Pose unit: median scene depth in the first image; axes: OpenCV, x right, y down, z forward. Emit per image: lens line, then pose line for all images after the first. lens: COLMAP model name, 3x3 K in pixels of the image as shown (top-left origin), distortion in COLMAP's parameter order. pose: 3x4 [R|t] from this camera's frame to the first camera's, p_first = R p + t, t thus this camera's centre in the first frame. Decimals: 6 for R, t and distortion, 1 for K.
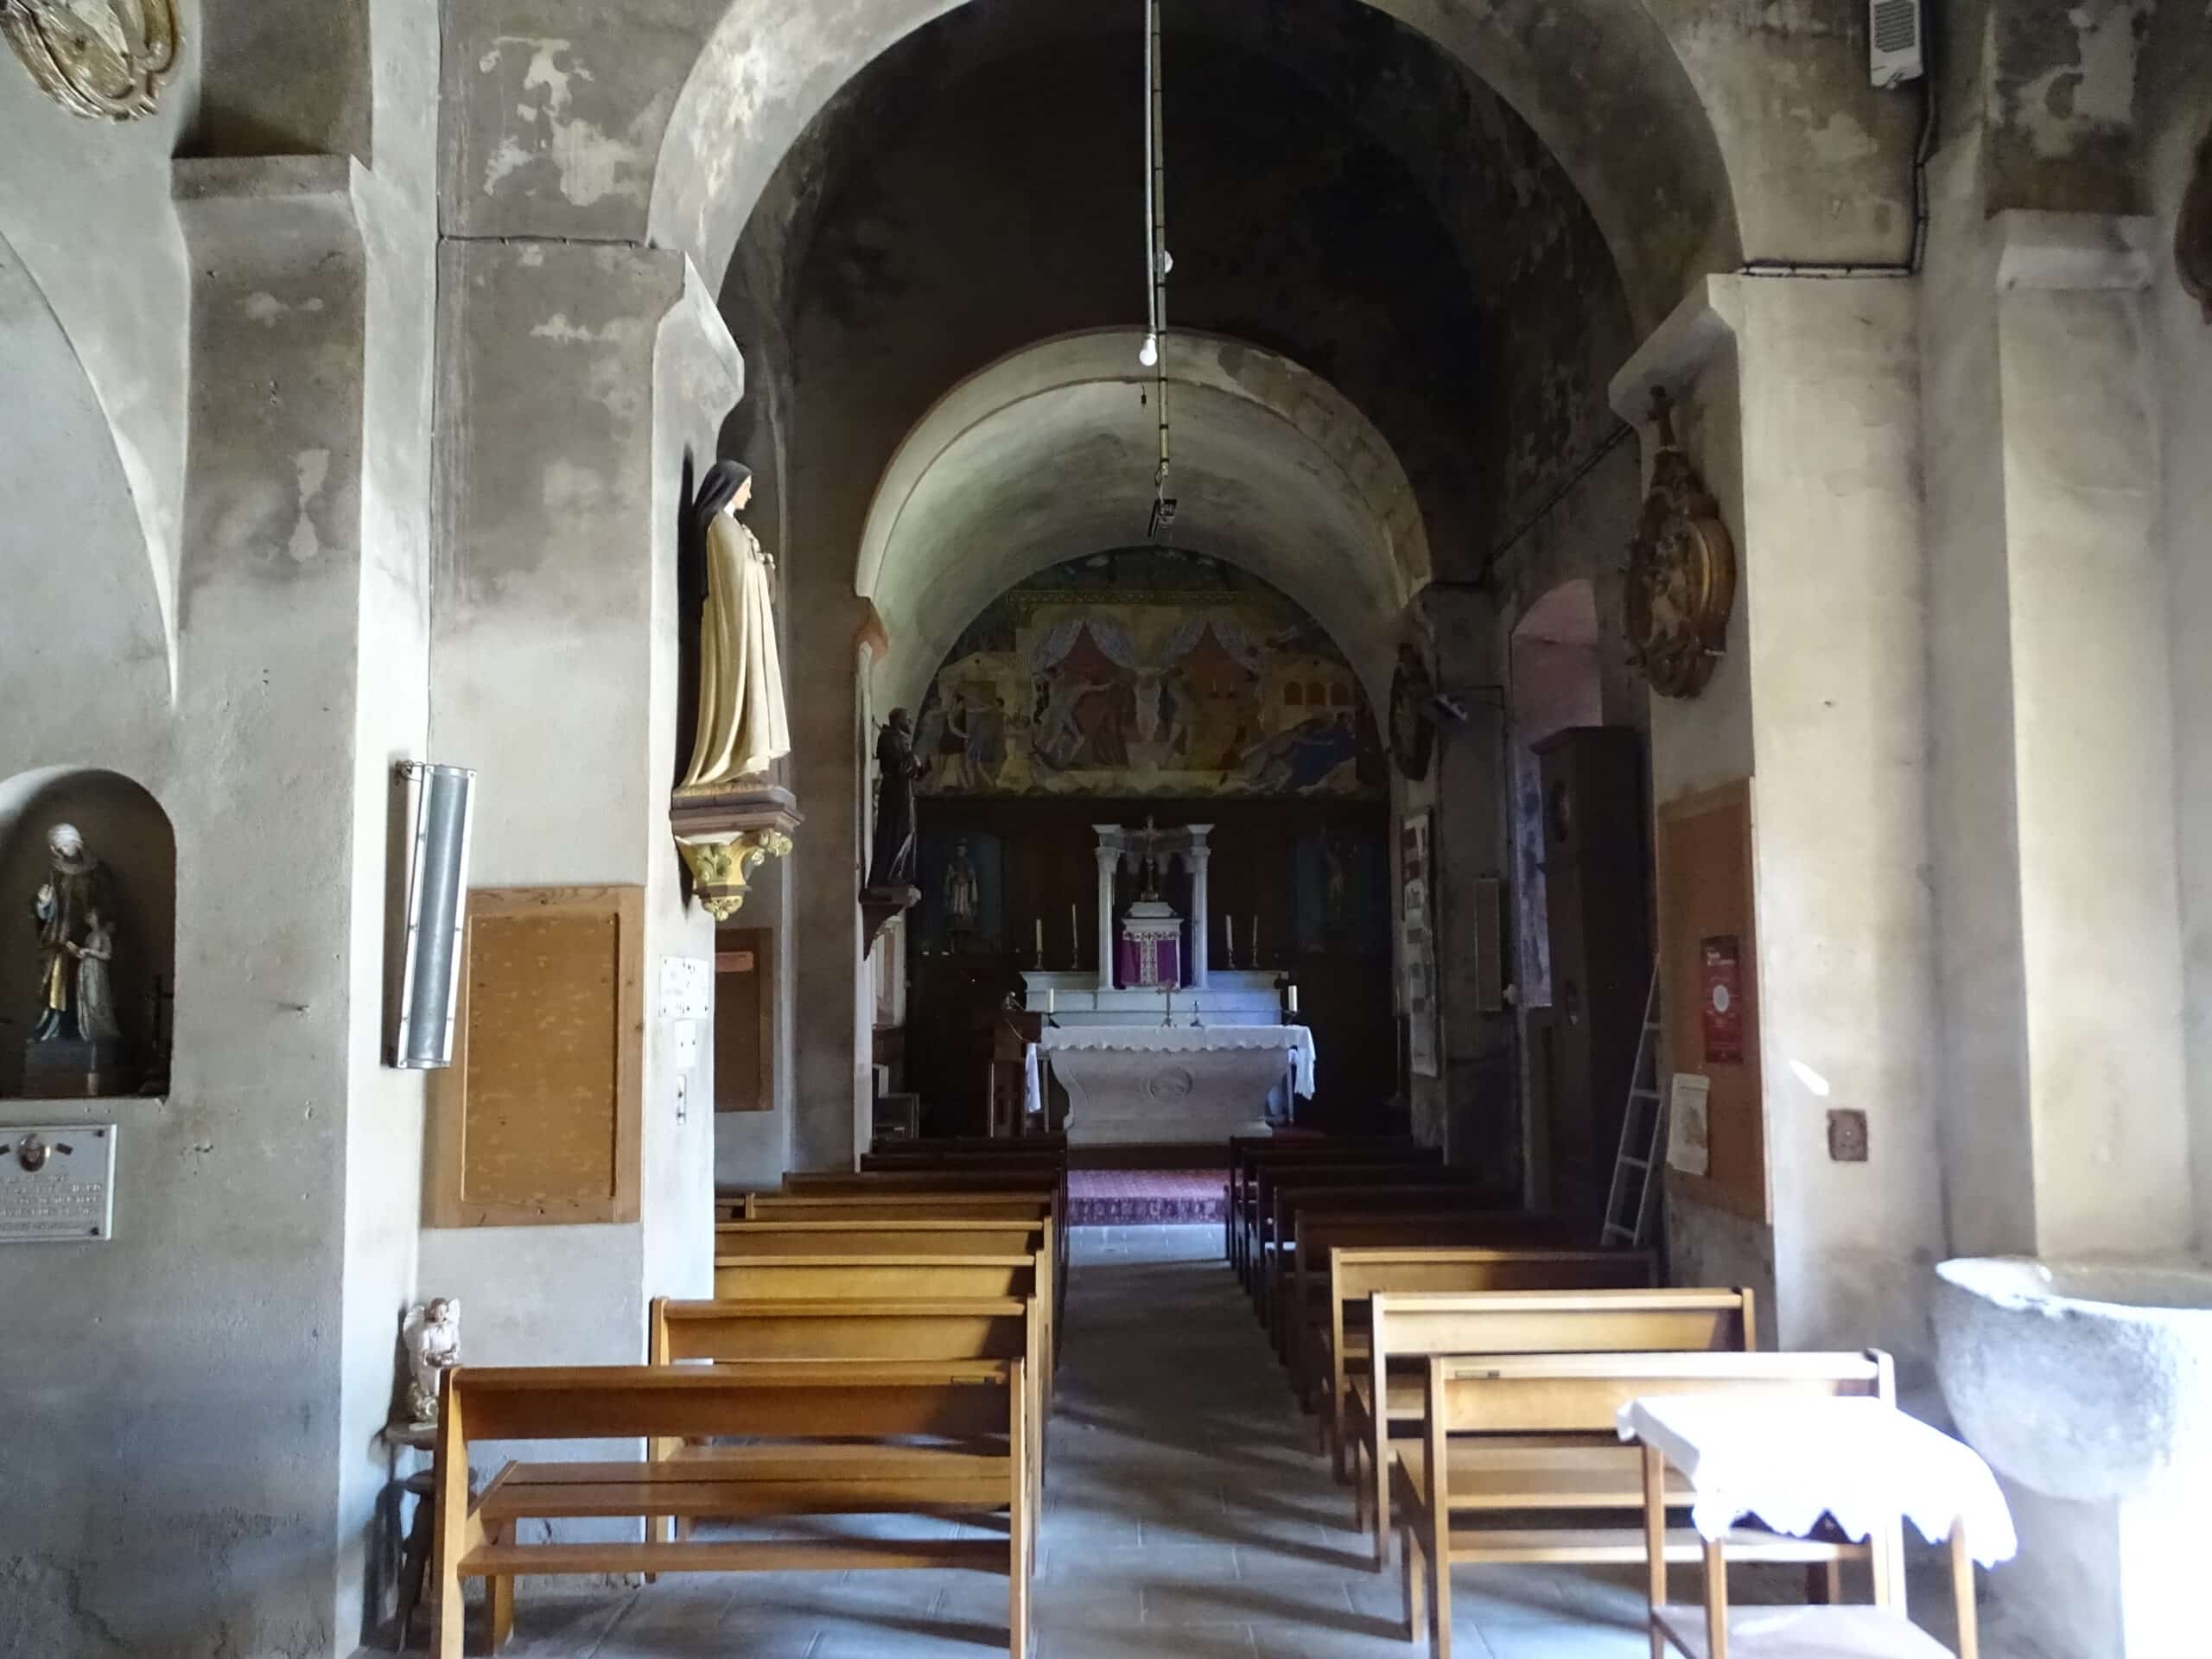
lens RADIAL K [[1514.0, 0, 1105.1], [0, 1514.0, 830.2], [0, 0, 1]] dist [-0.008288, 0.000833]
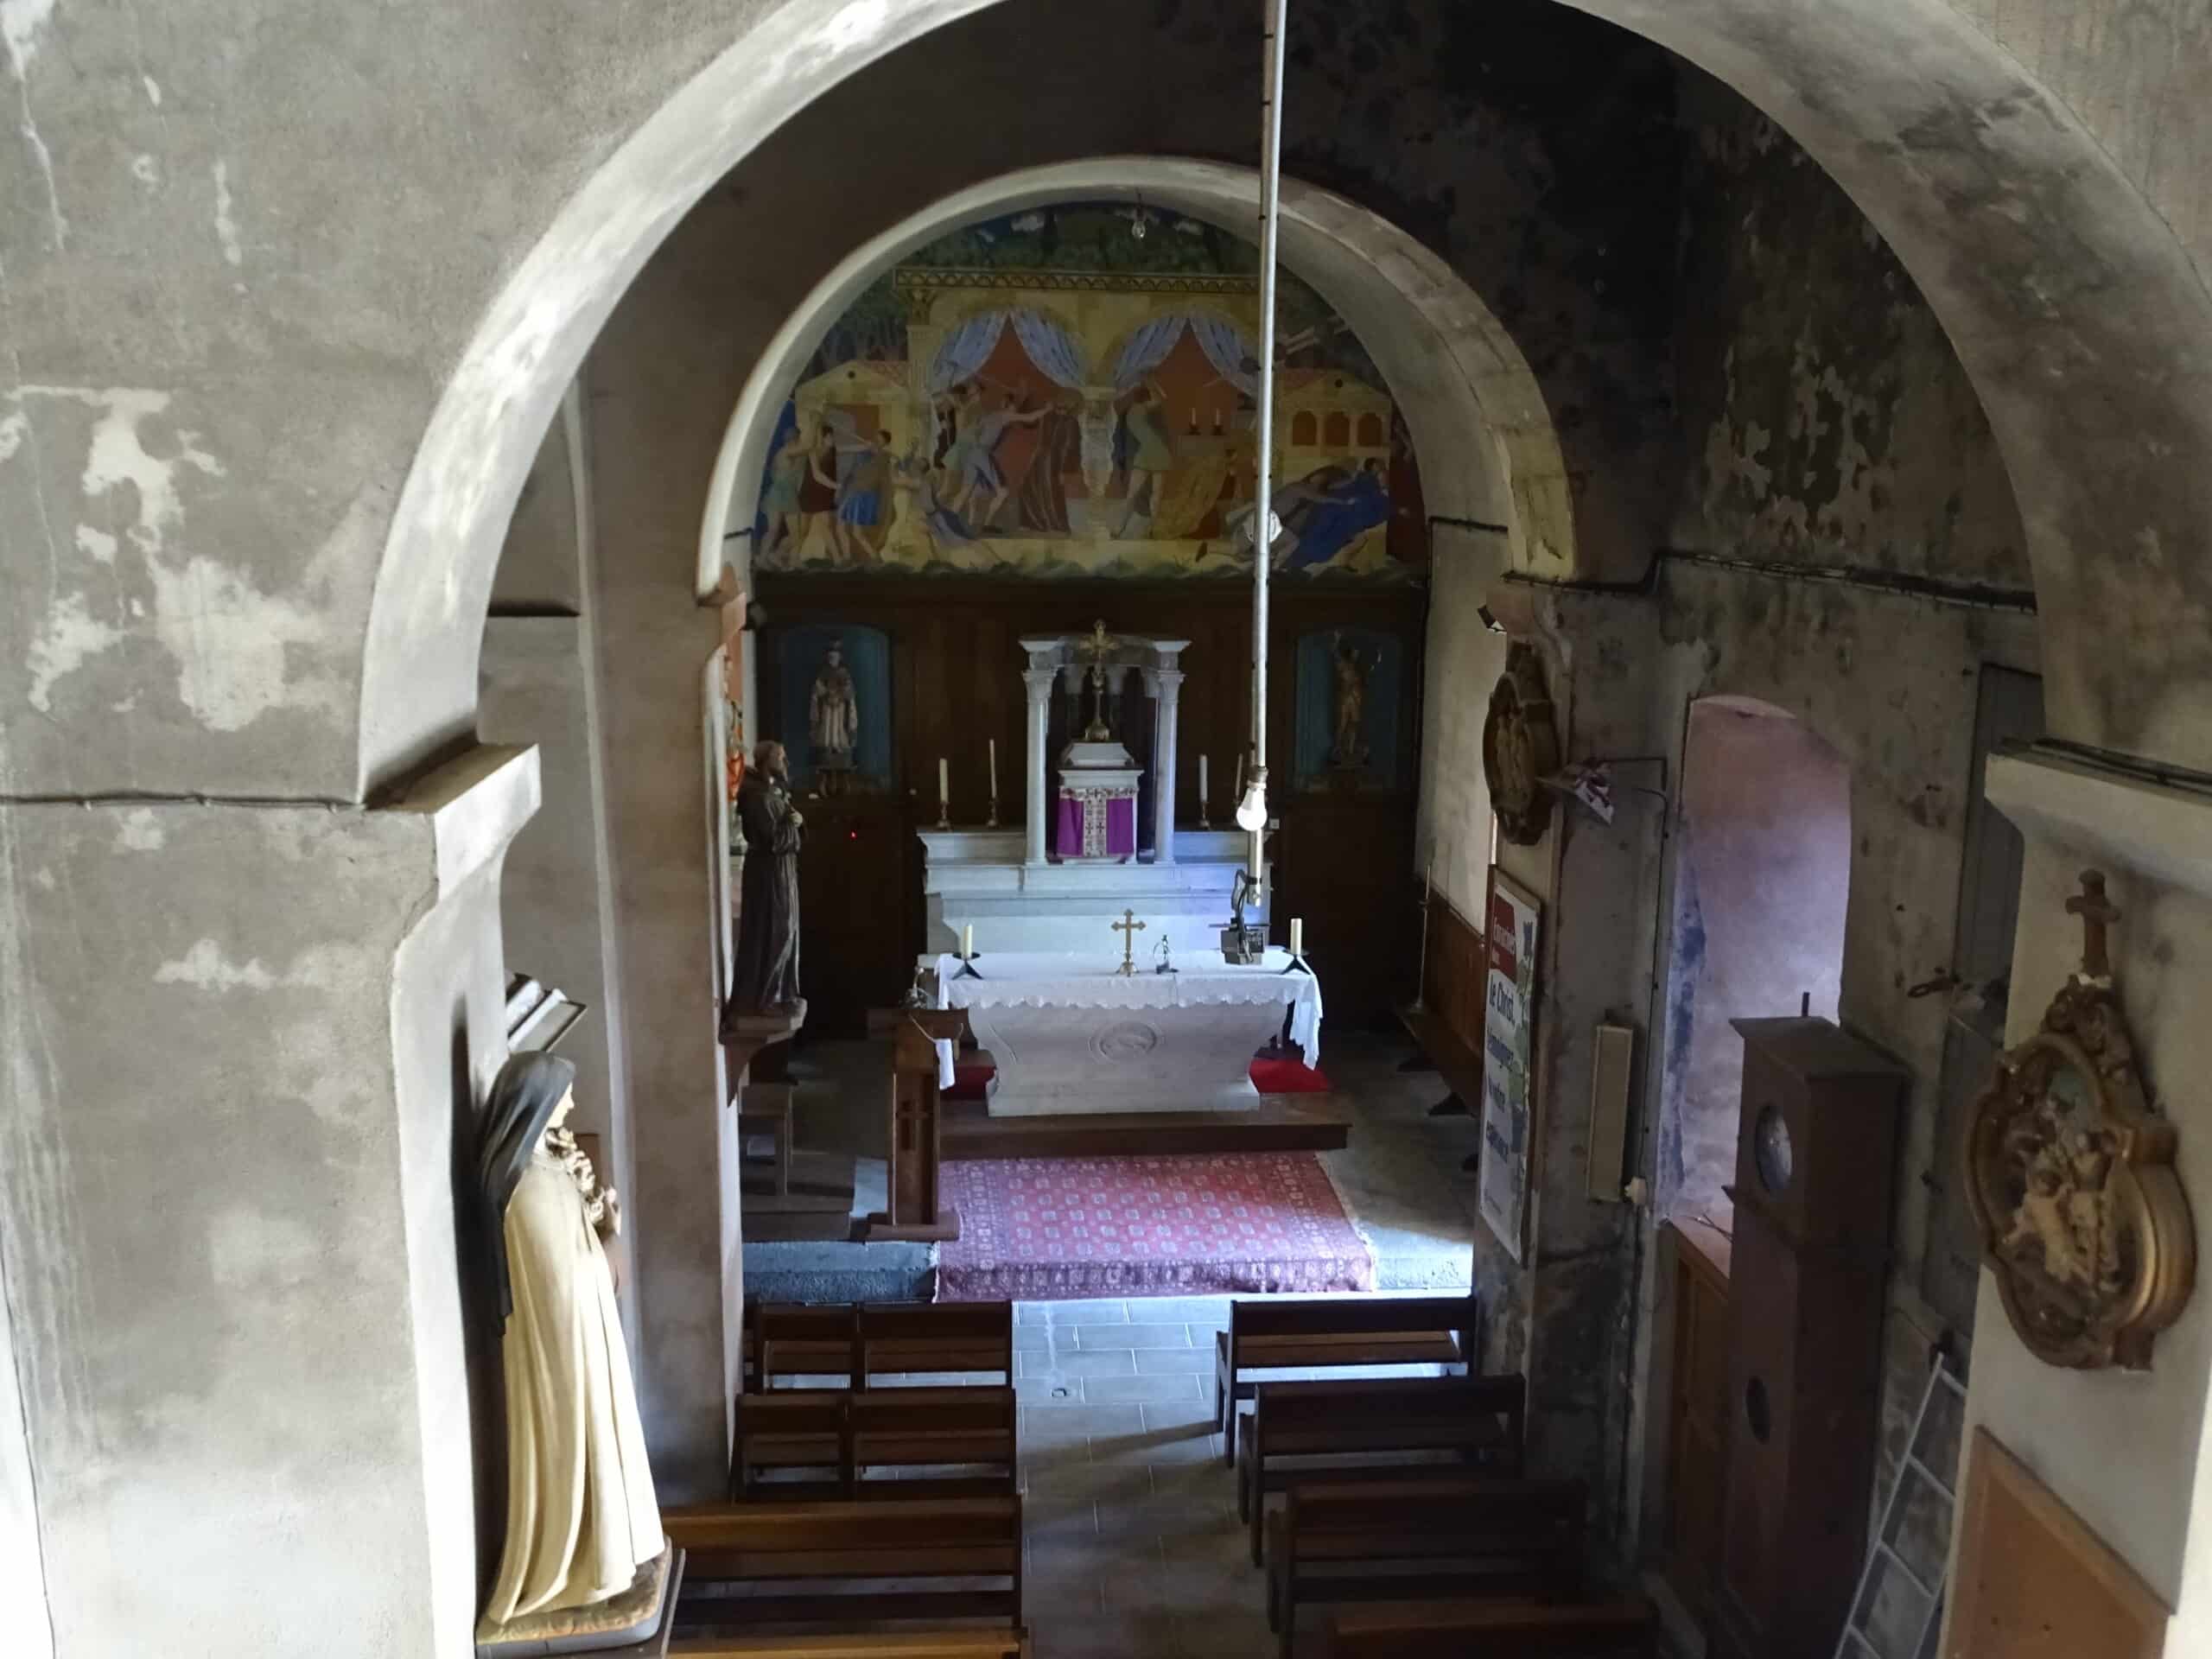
lens RADIAL K [[1939.0, 0, 1107.1], [0, 1939.0, 828.4], [0, 0, 1]] dist [0.008530, -0.010145]
pose [[0.997902, 0.007431, 0.064313, -0.042242], [-0.025300, 0.959158, 0.281737, -0.291729], [-0.059593, -0.282773, 0.957334, 0.163639]]
